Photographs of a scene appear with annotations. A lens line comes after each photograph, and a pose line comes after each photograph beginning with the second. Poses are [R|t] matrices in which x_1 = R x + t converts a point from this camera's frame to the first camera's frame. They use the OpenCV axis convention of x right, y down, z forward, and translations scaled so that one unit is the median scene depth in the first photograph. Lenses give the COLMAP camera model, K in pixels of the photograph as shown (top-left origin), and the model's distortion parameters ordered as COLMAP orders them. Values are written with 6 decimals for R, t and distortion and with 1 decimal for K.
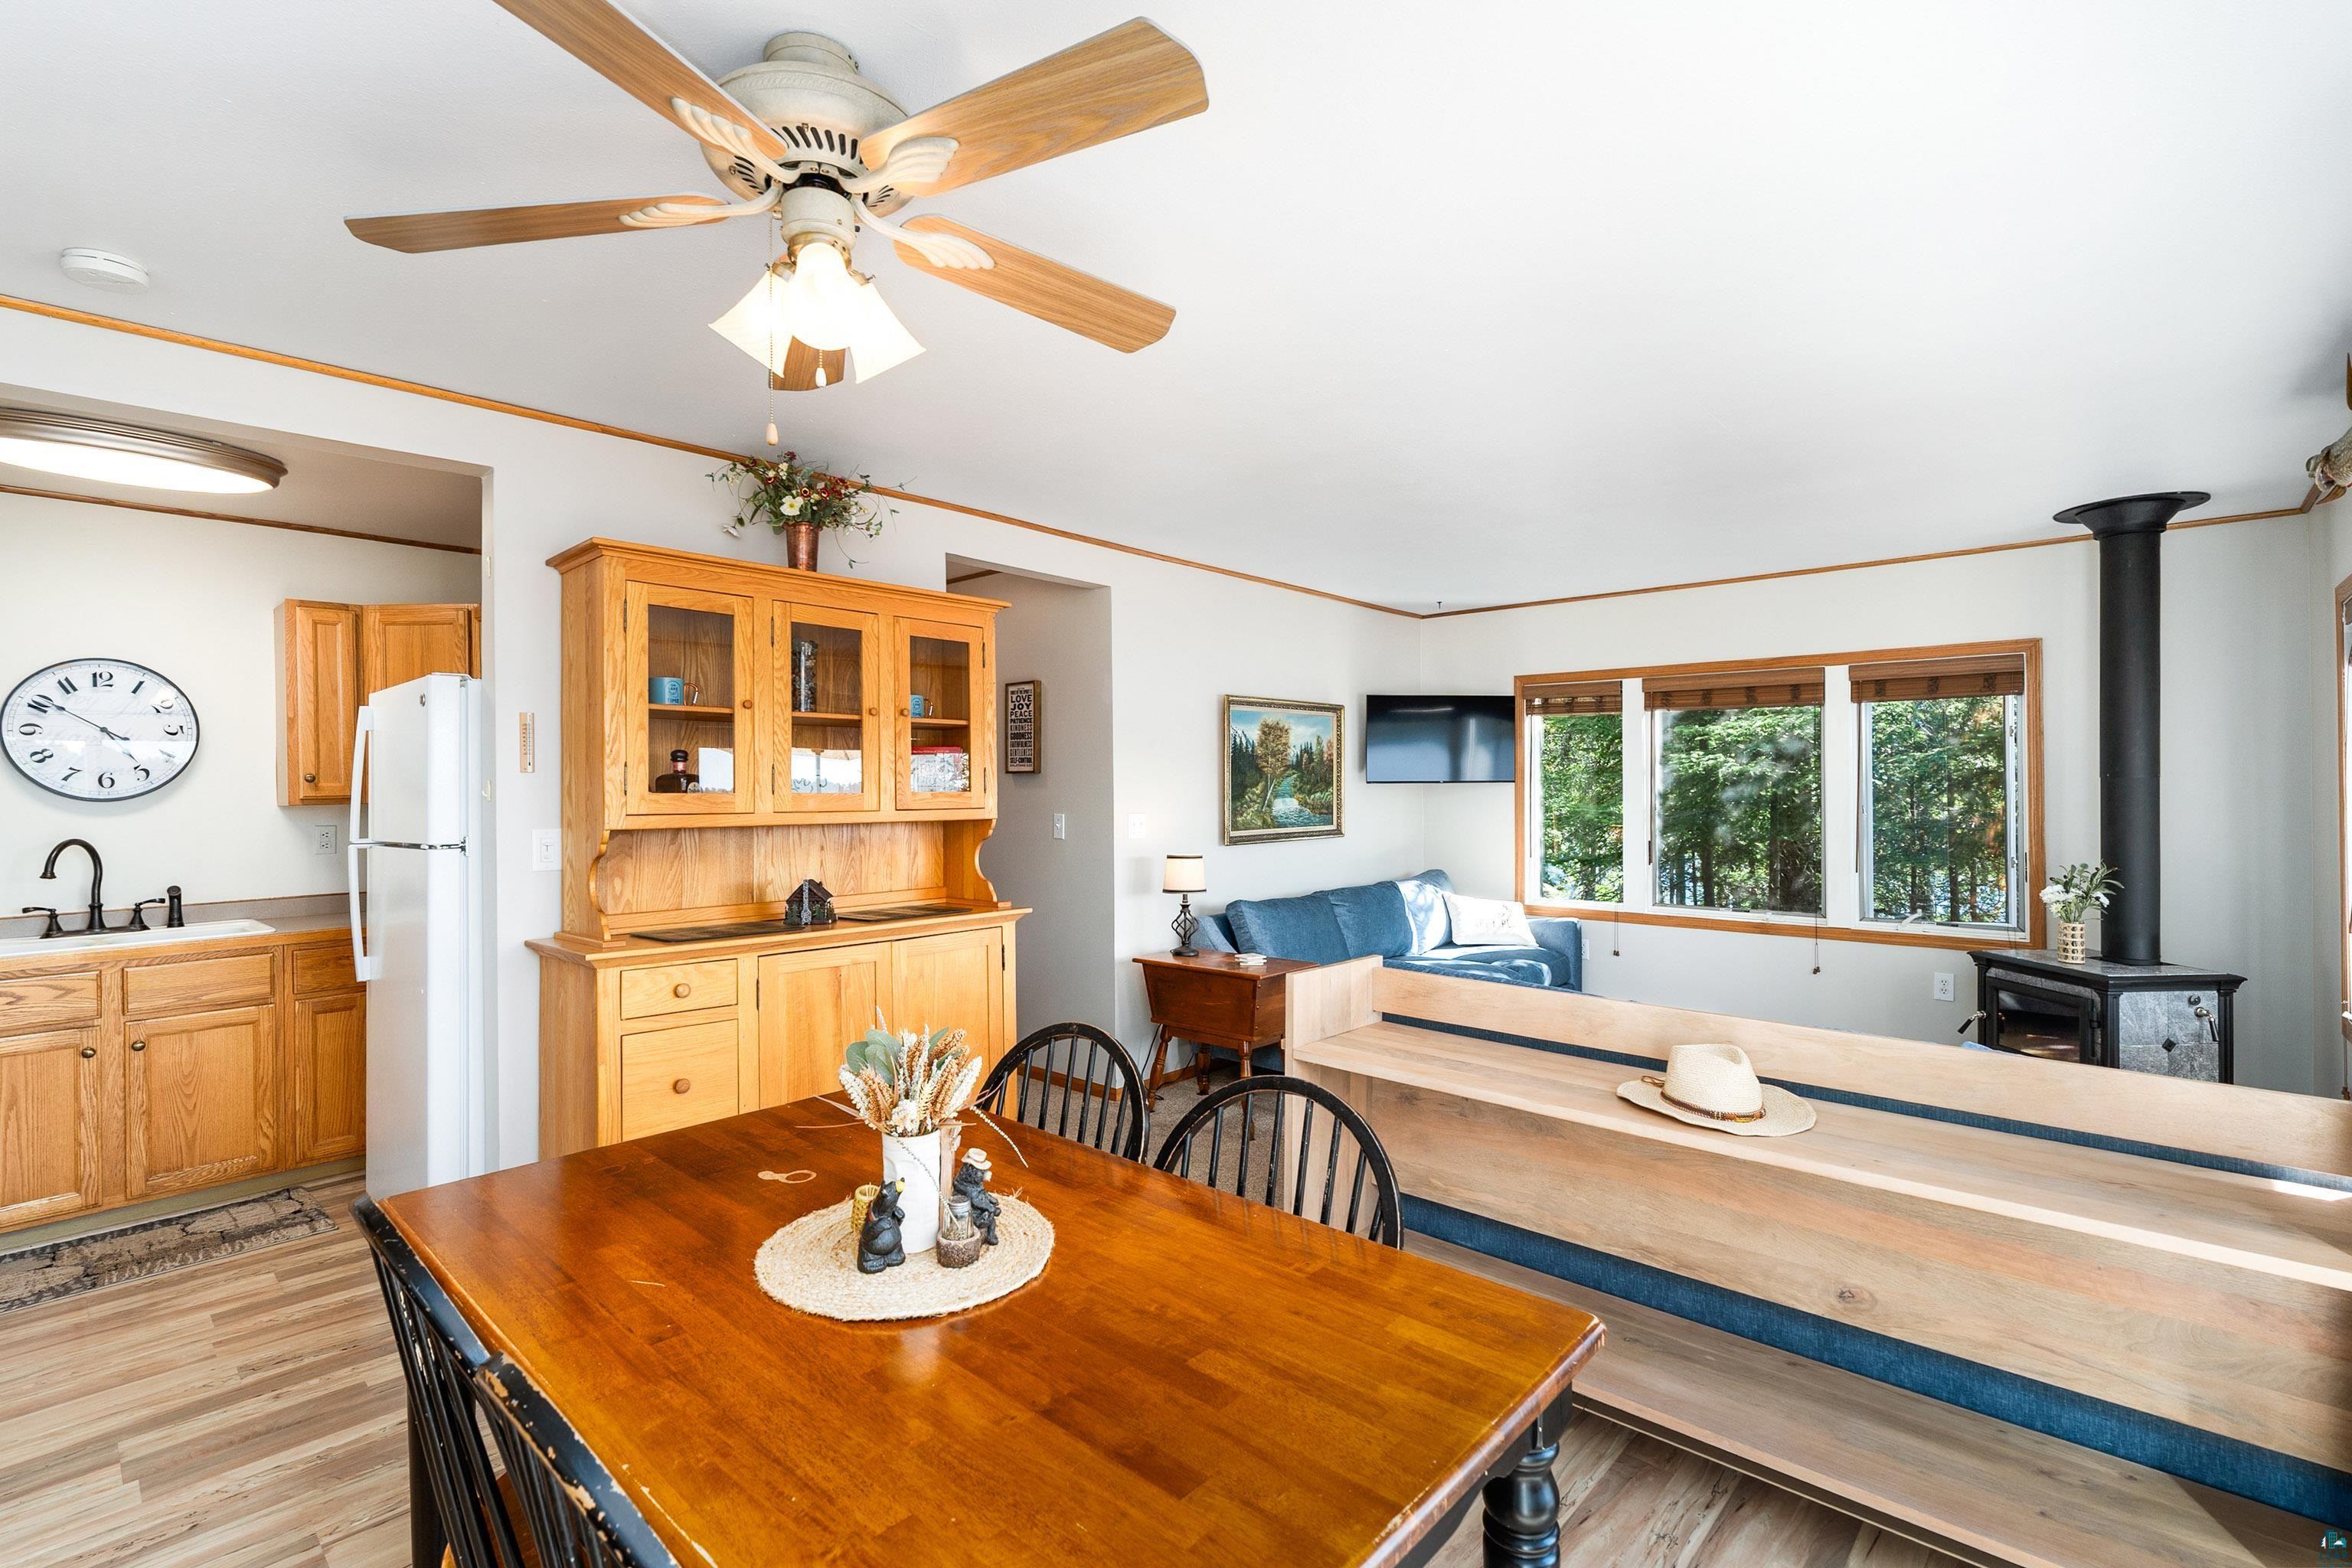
lens RADIAL K [[1059.2, 0, 1170.2], [0, 1059.2, 790.5], [0, 0, 1]] dist [-0.006595, 0.000271]
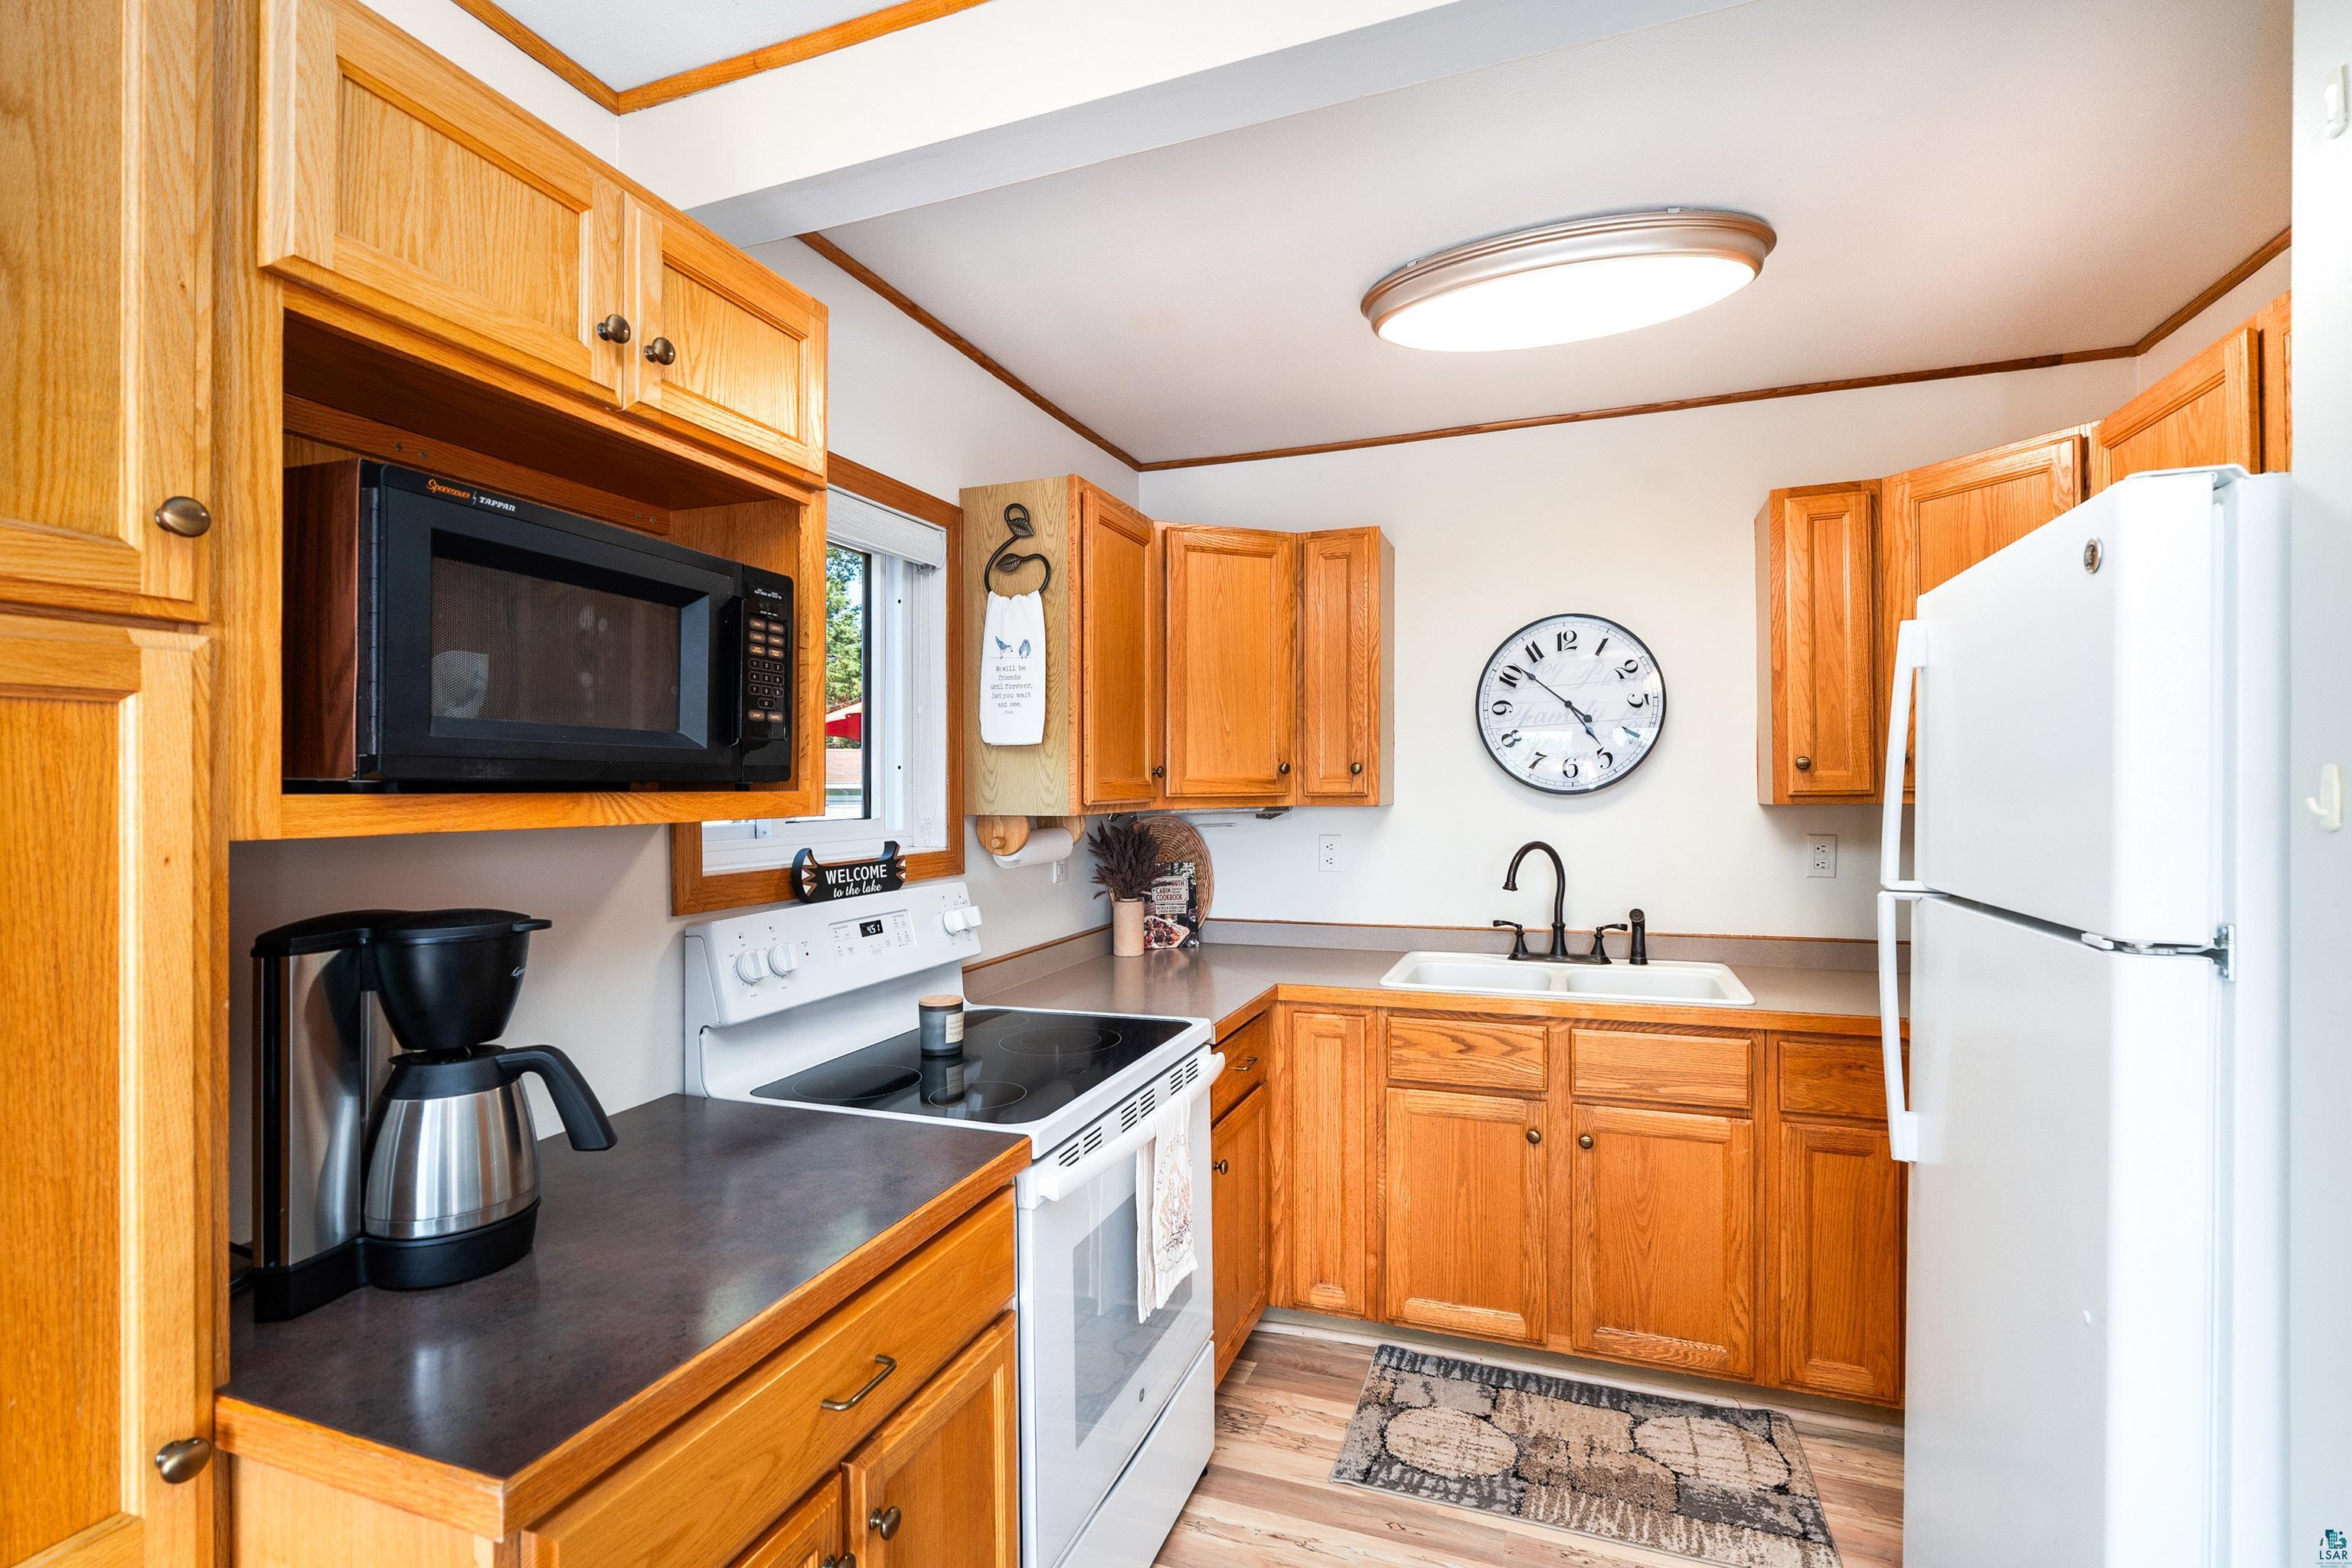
lens RADIAL K [[1077.7, 0, 1179.6], [0, 1077.7, 772.3], [0, 0, 1]] dist [-0.007720, 0.001376]
pose [[0.368195, 0.000642, -0.929748, -0.379691], [-0.005241, 0.999985, -0.001385, -0.003987], [0.929734, 0.005383, 0.368193, 0.444776]]
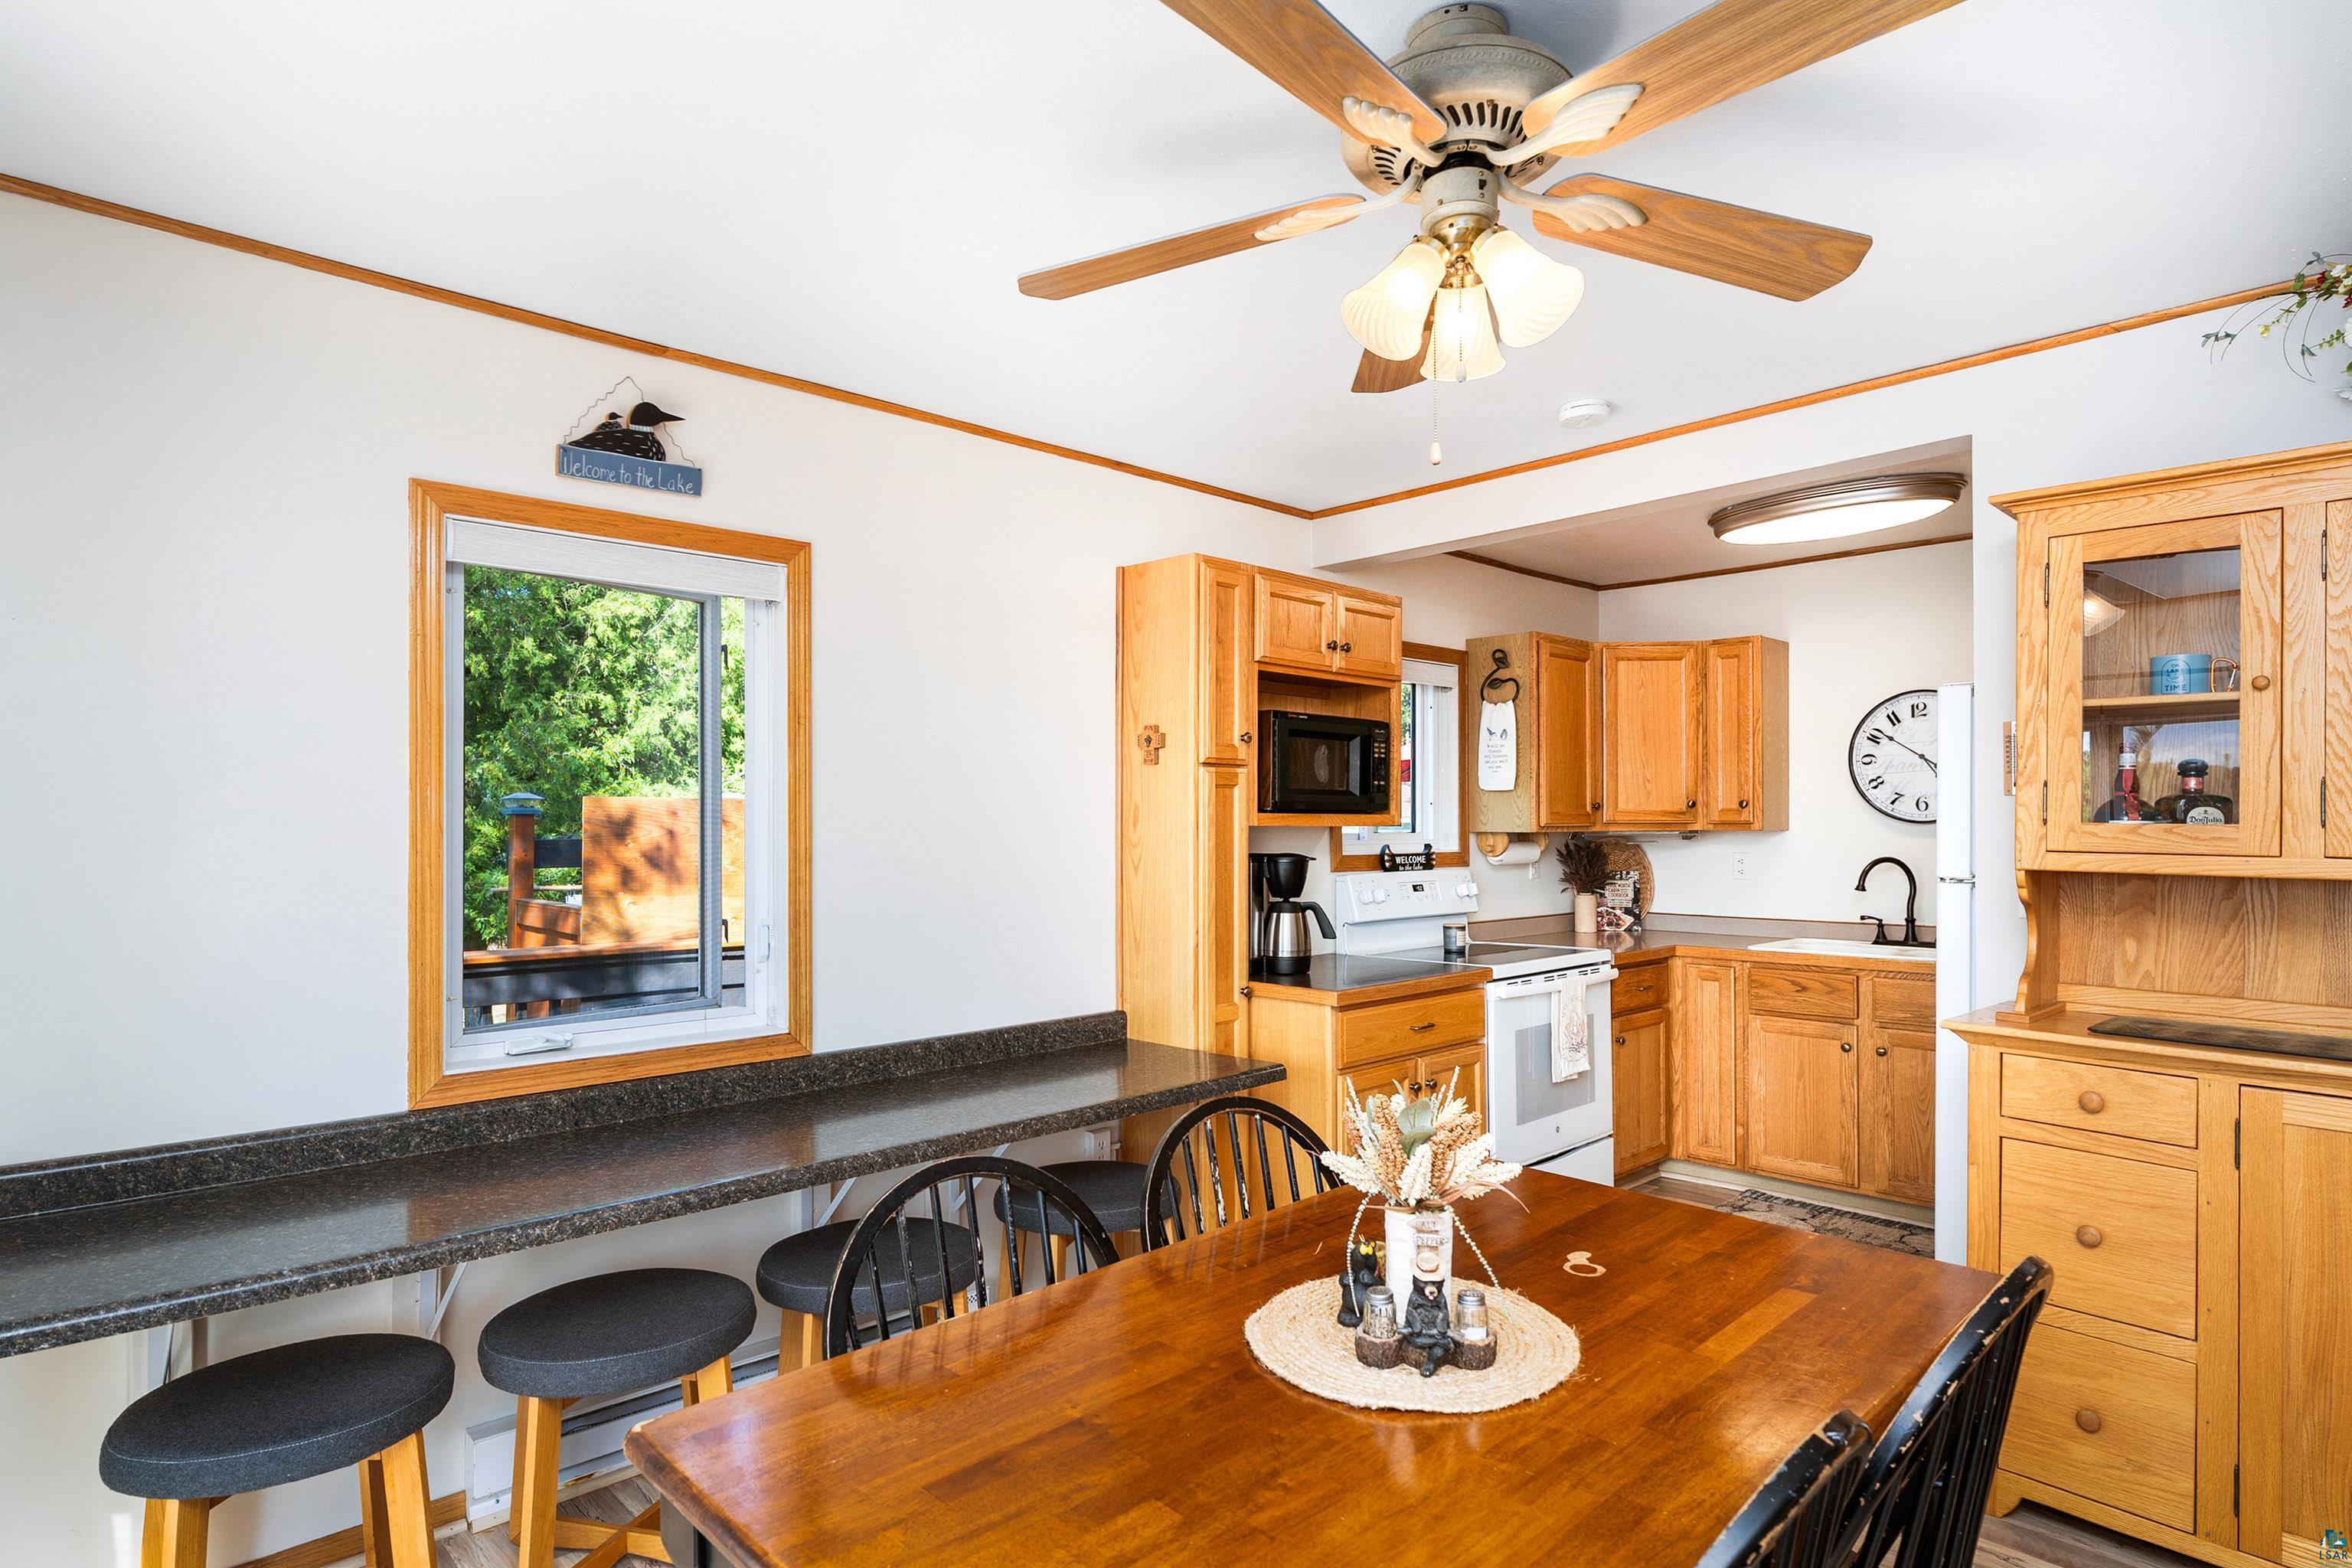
lens RADIAL K [[1249.1, 0, 1170.1], [0, 1249.1, 798.4], [0, 0, 1]] dist [-0.002497, -0.000067]
pose [[-0.071759, -0.004471, -0.997412, 0.320791], [-0.006381, 0.999972, -0.004024, -0.005450], [0.997402, 0.006076, -0.071785, 0.341703]]
